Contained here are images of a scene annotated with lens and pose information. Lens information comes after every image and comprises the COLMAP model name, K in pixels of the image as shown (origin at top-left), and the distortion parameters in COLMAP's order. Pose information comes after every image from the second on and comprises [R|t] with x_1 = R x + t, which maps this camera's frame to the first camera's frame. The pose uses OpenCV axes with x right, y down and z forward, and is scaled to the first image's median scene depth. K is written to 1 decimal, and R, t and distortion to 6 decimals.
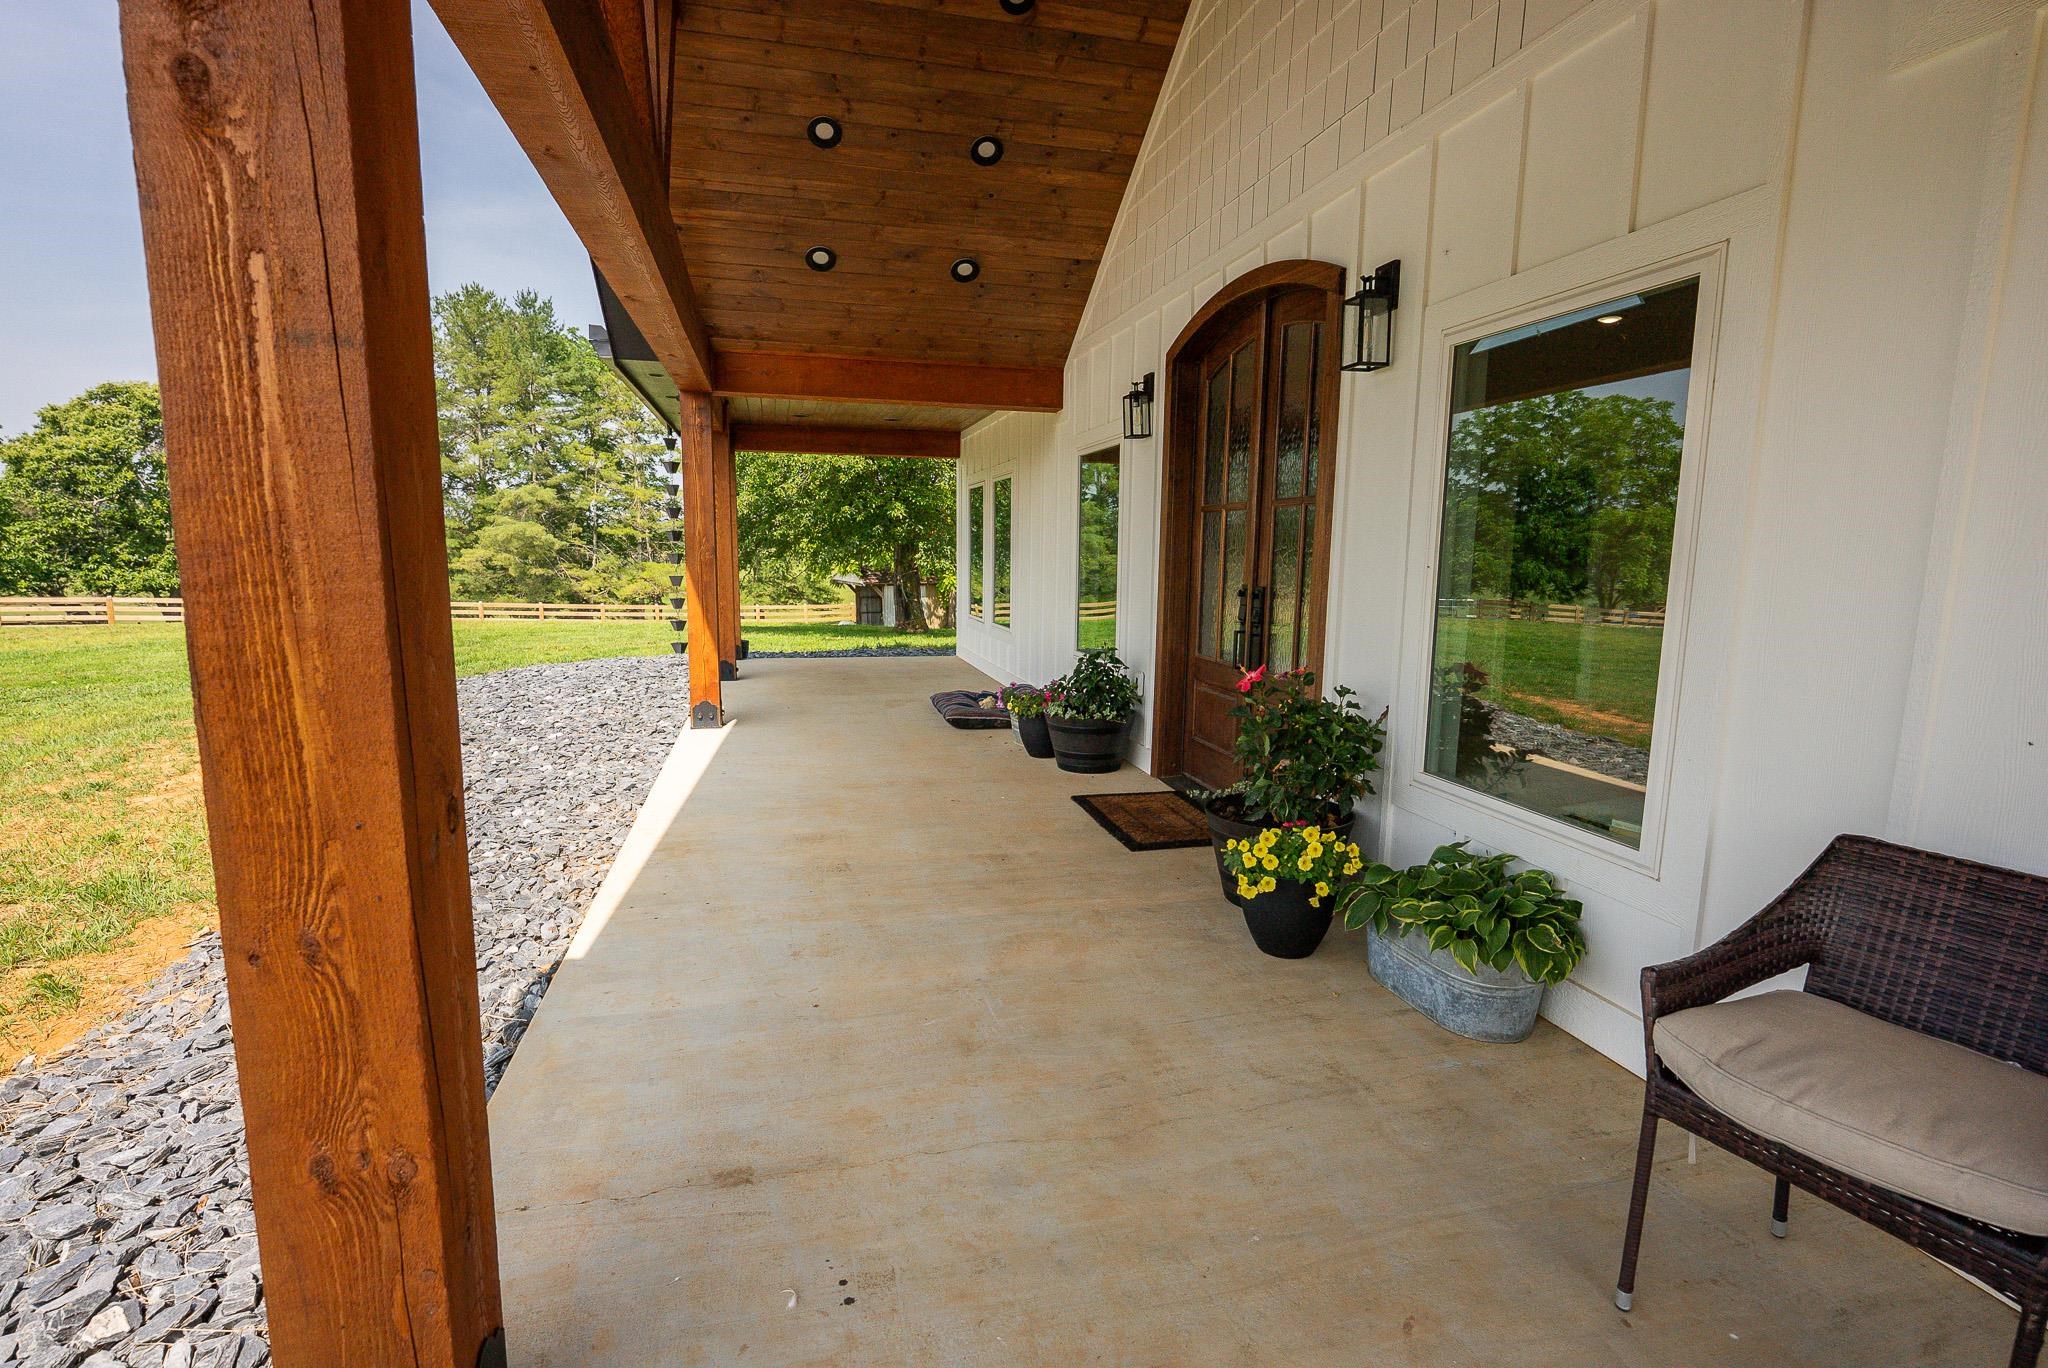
lens RADIAL K [[962.6, 0, 1024.3], [0, 962.6, 688.4], [0, 0, 1]] dist [-0.011130, -0.000080]
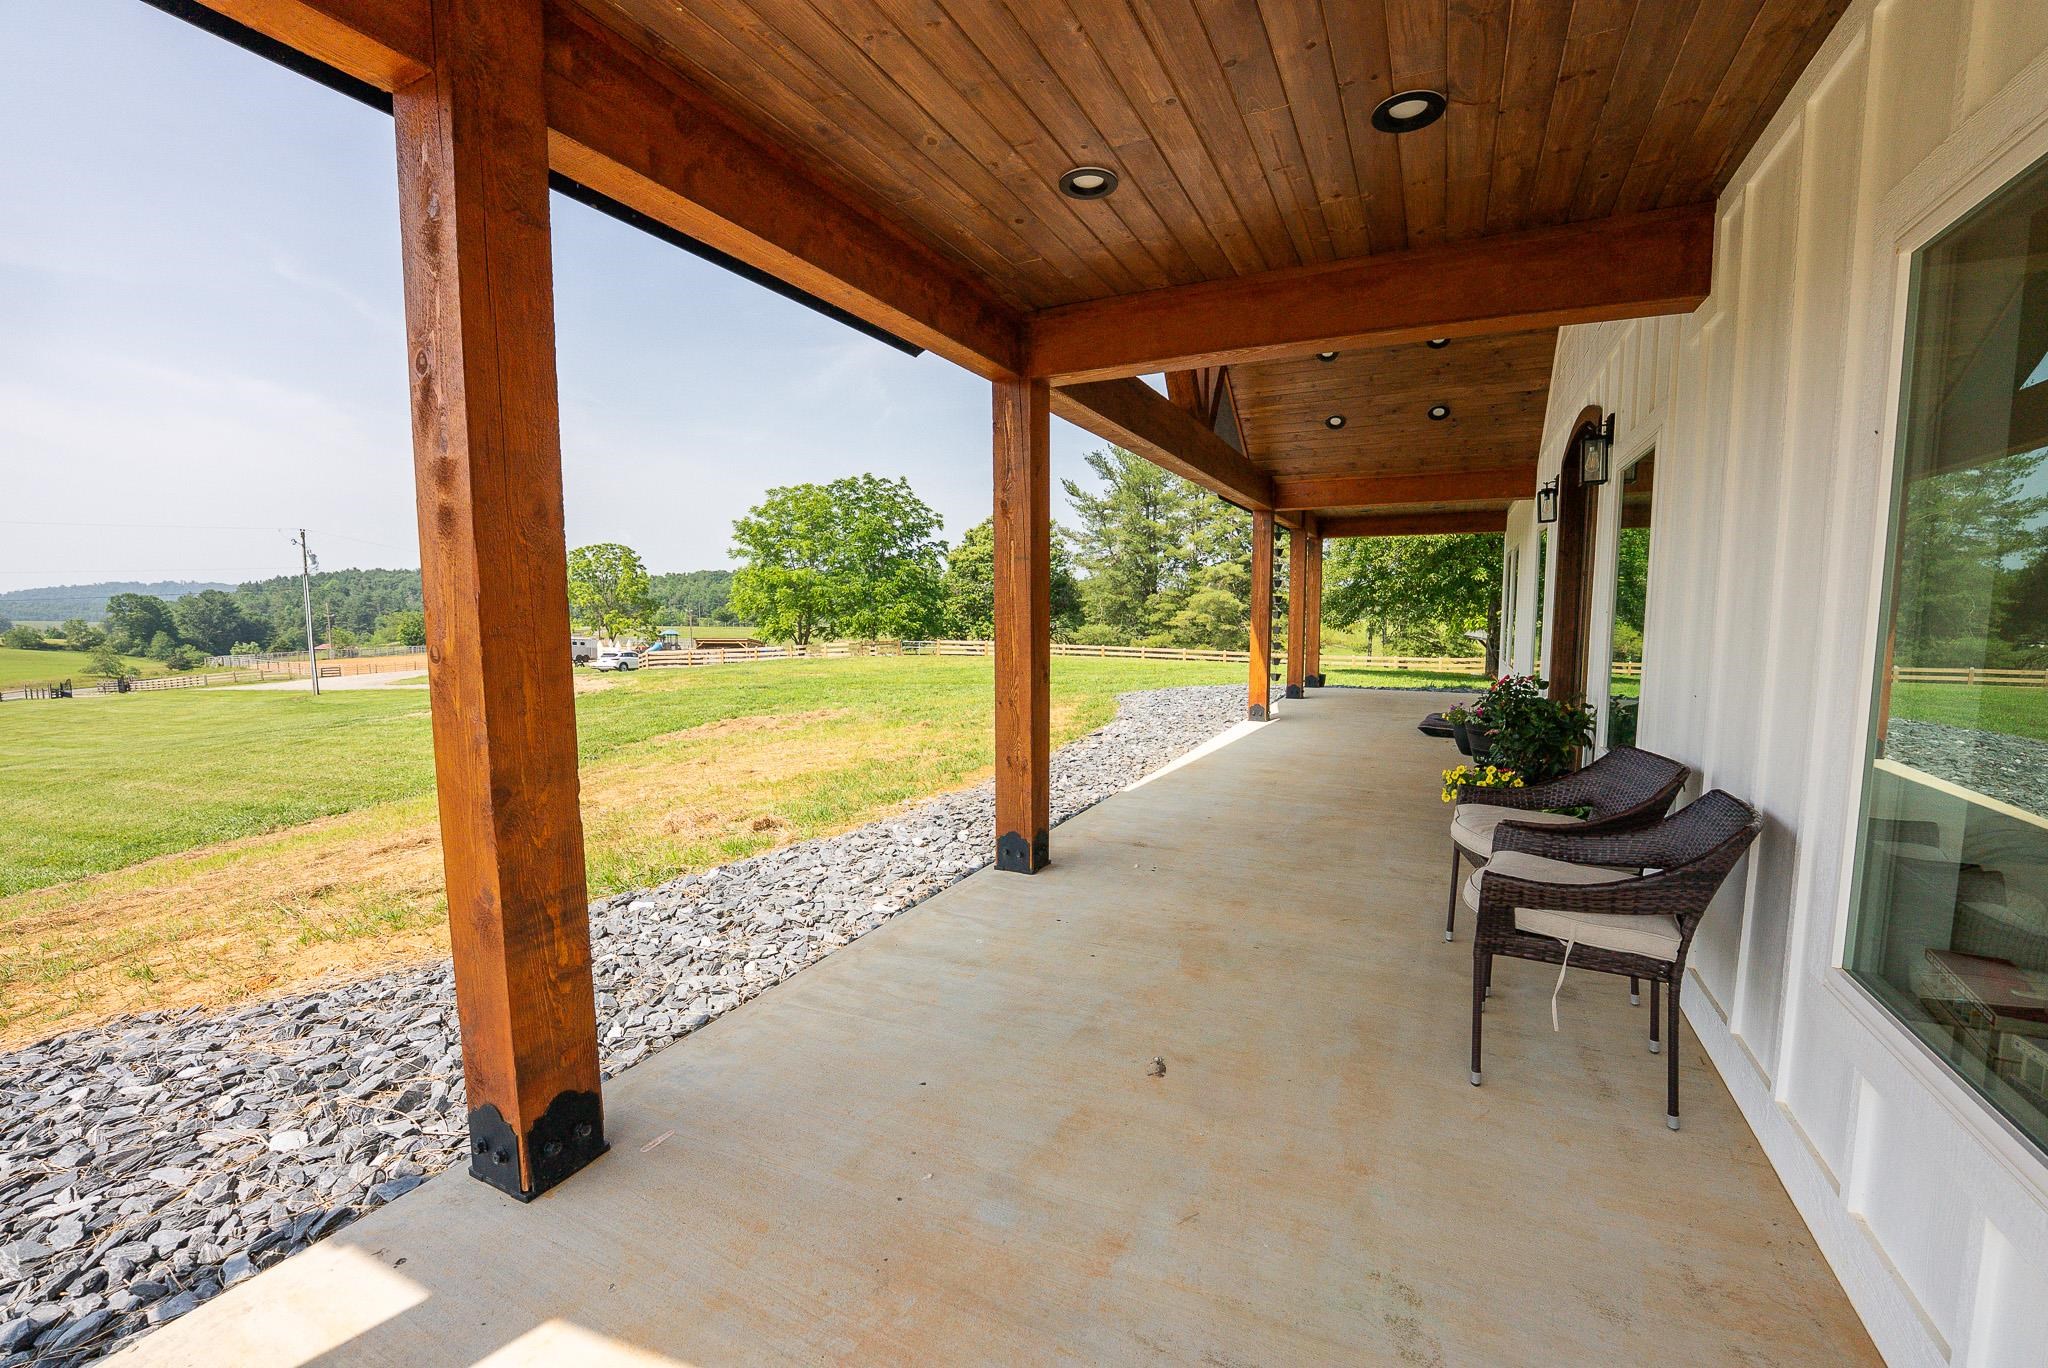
lens RADIAL K [[833.8, 0, 1029.3], [0, 833.8, 689.5], [0, 0, 1]] dist [-0.032502, 0.004723]
pose [[0.756721, 0.050440, -0.651789, 0.108497], [-0.081942, 0.996474, -0.018020, 0.018010], [0.648582, 0.067045, 0.758186, -0.110157]]
